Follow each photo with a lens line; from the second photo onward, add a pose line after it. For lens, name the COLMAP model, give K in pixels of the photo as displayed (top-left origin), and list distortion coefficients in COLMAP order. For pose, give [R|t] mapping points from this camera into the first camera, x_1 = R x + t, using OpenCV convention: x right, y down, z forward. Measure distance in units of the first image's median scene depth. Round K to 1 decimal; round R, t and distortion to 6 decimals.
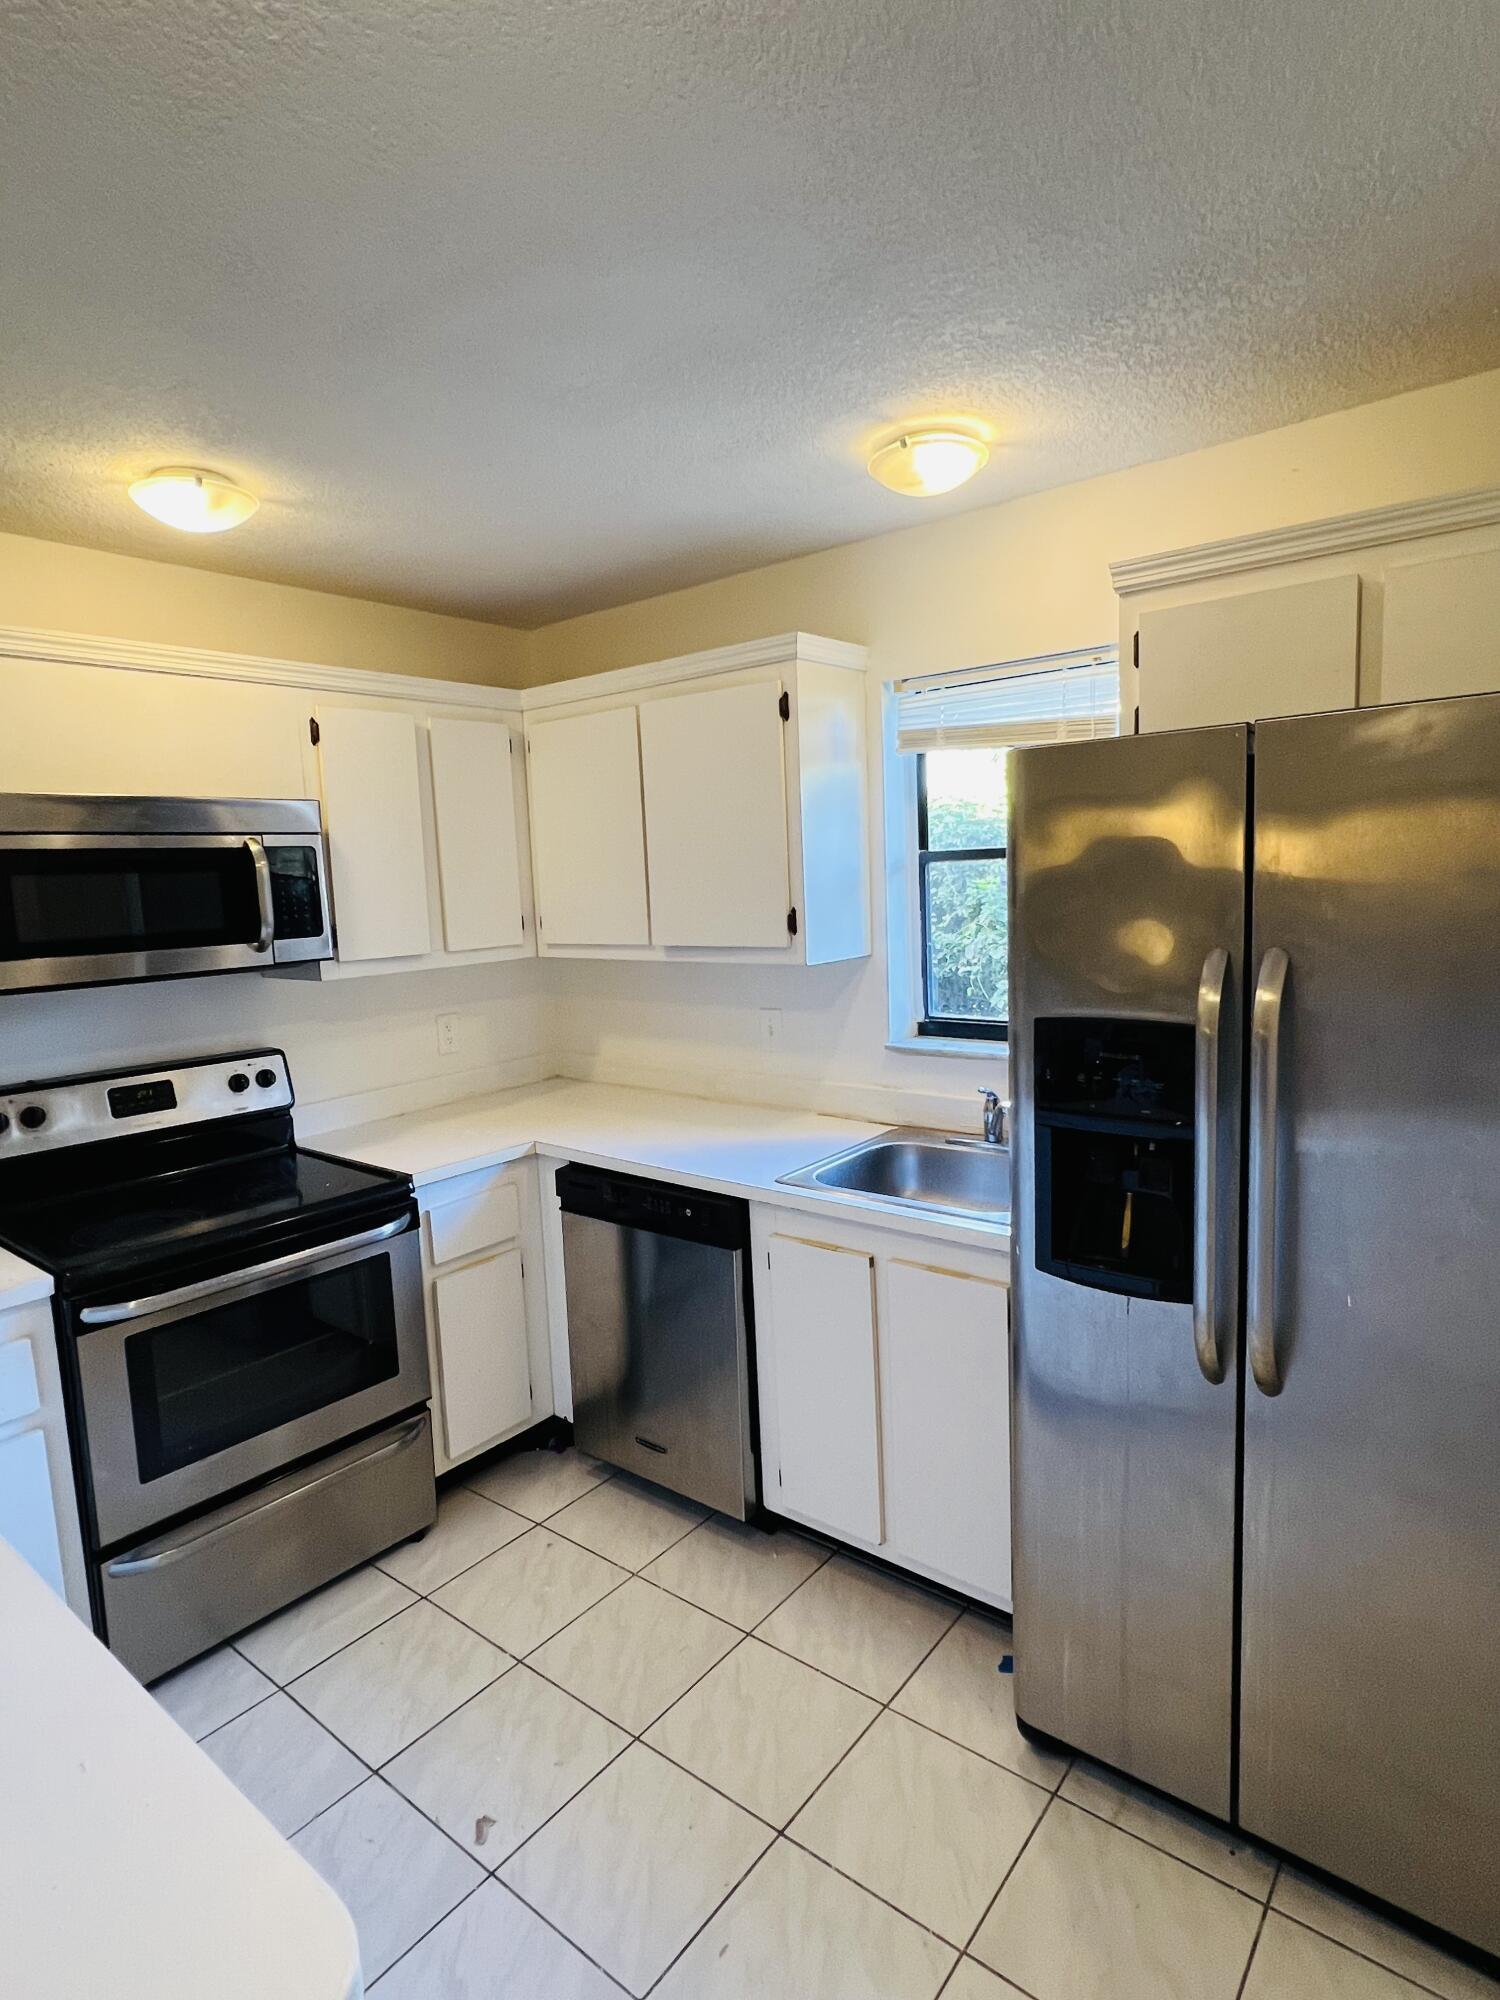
lens RADIAL K [[1059.3, 0, 748.8], [0, 1059.3, 997.1], [0, 0, 1]] dist [-0.013492, 0.003429]
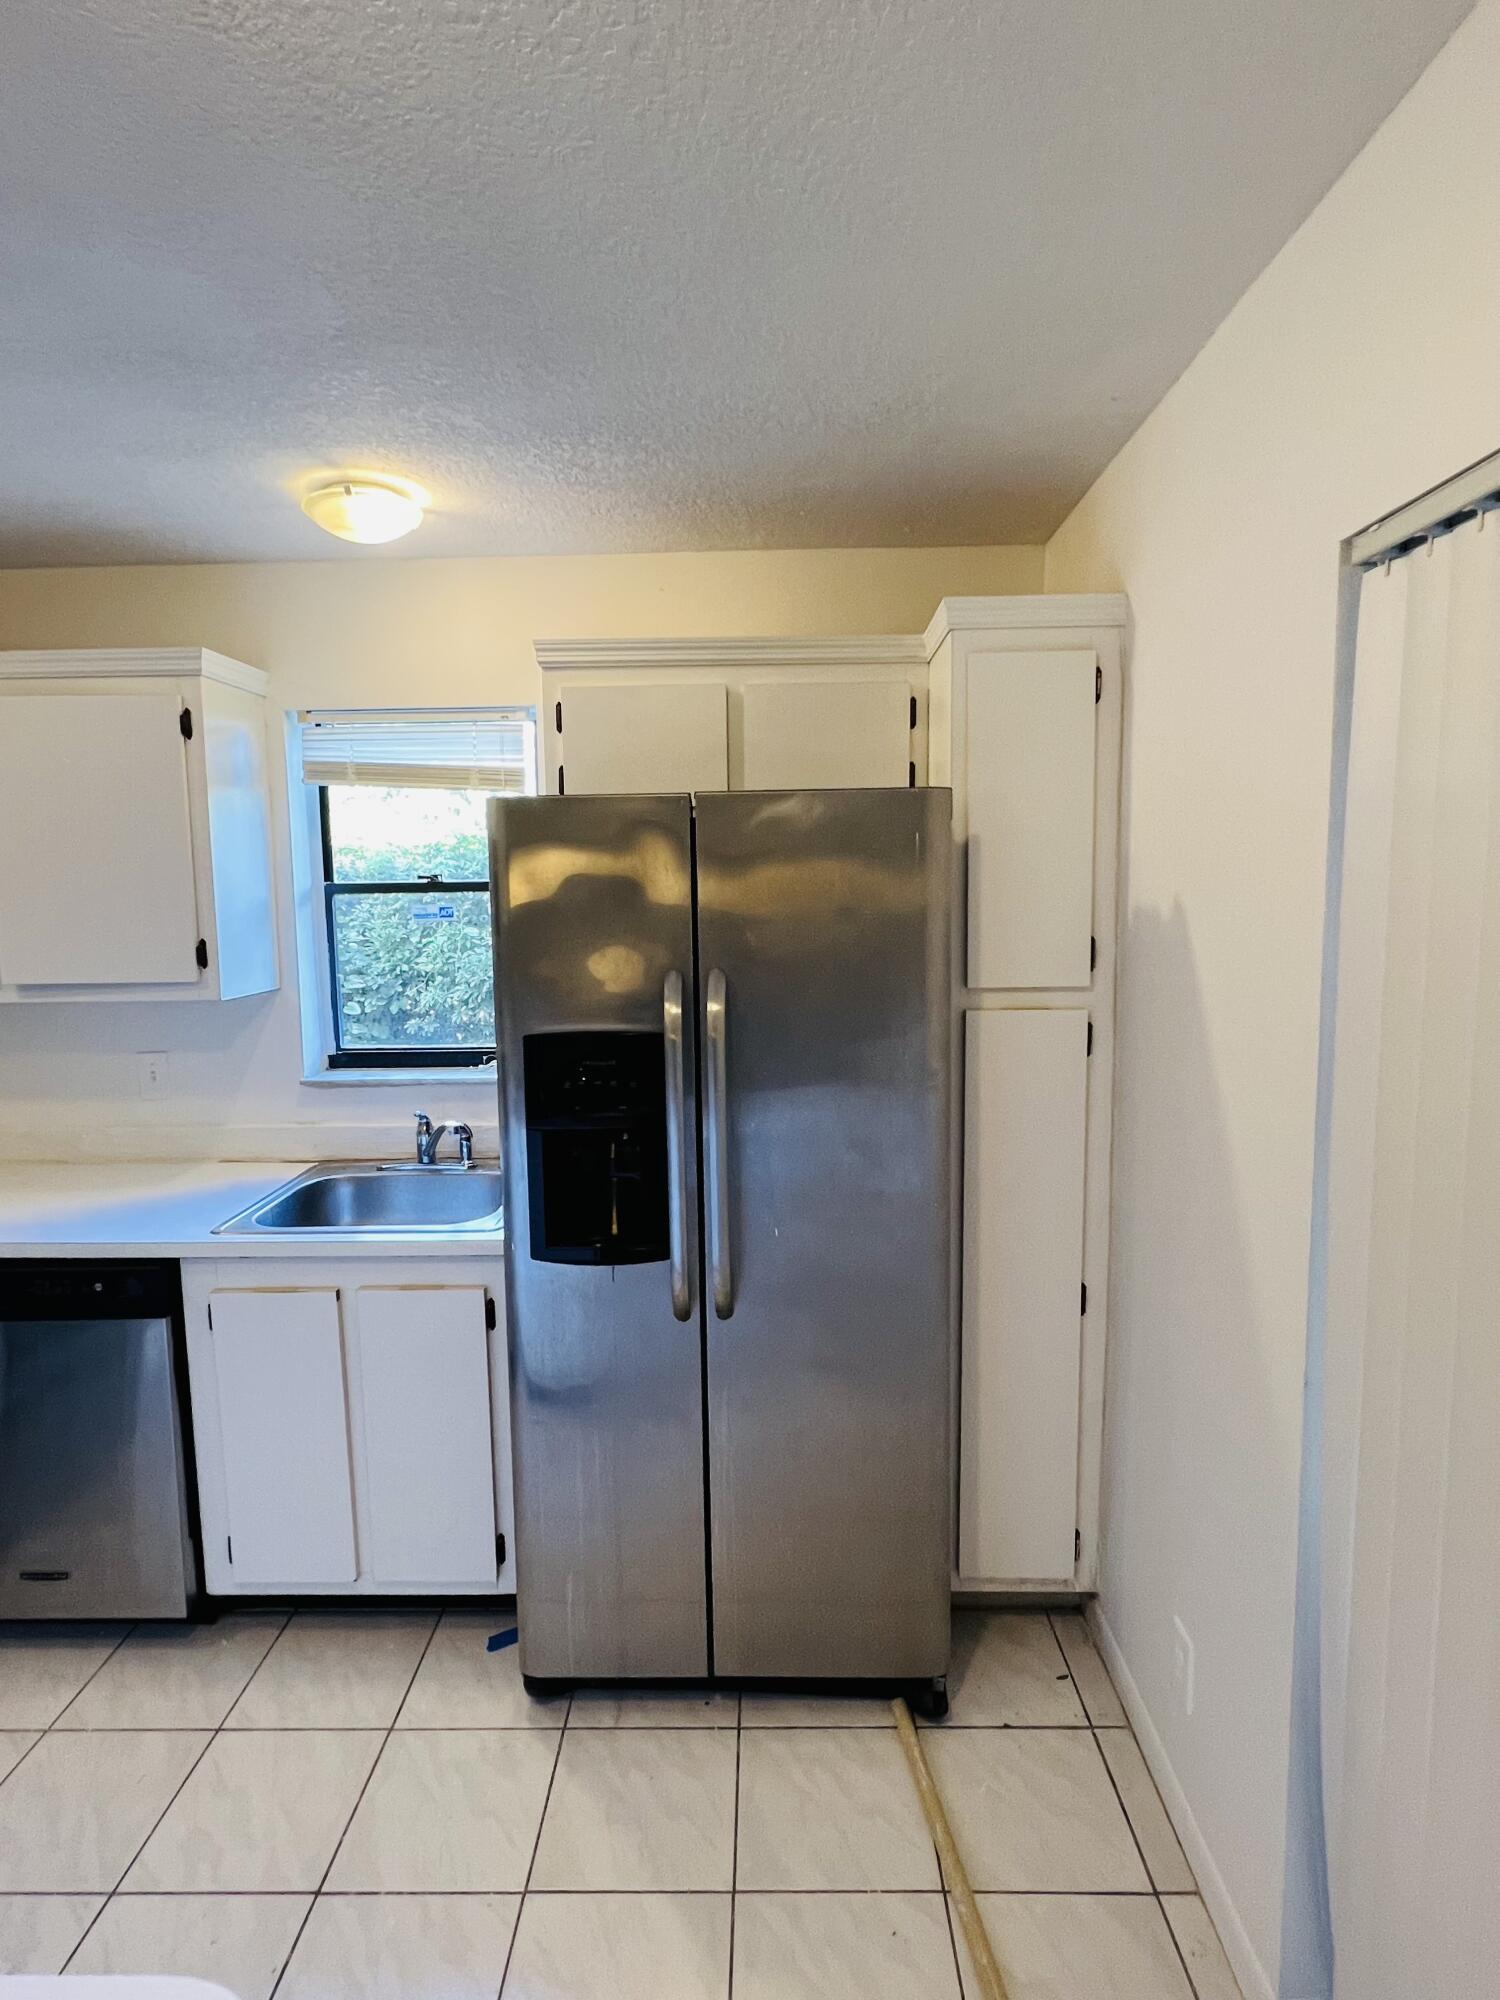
lens RADIAL K [[1059.3, 0, 752.0], [0, 1059.3, 998.2], [0, 0, 1]] dist [-0.013492, 0.003429]
pose [[0.785255, -0.033496, 0.618265, -0.199443], [0.052440, 0.998546, -0.012504, 0.005187], [-0.616947, 0.042241, 0.785870, -0.033793]]
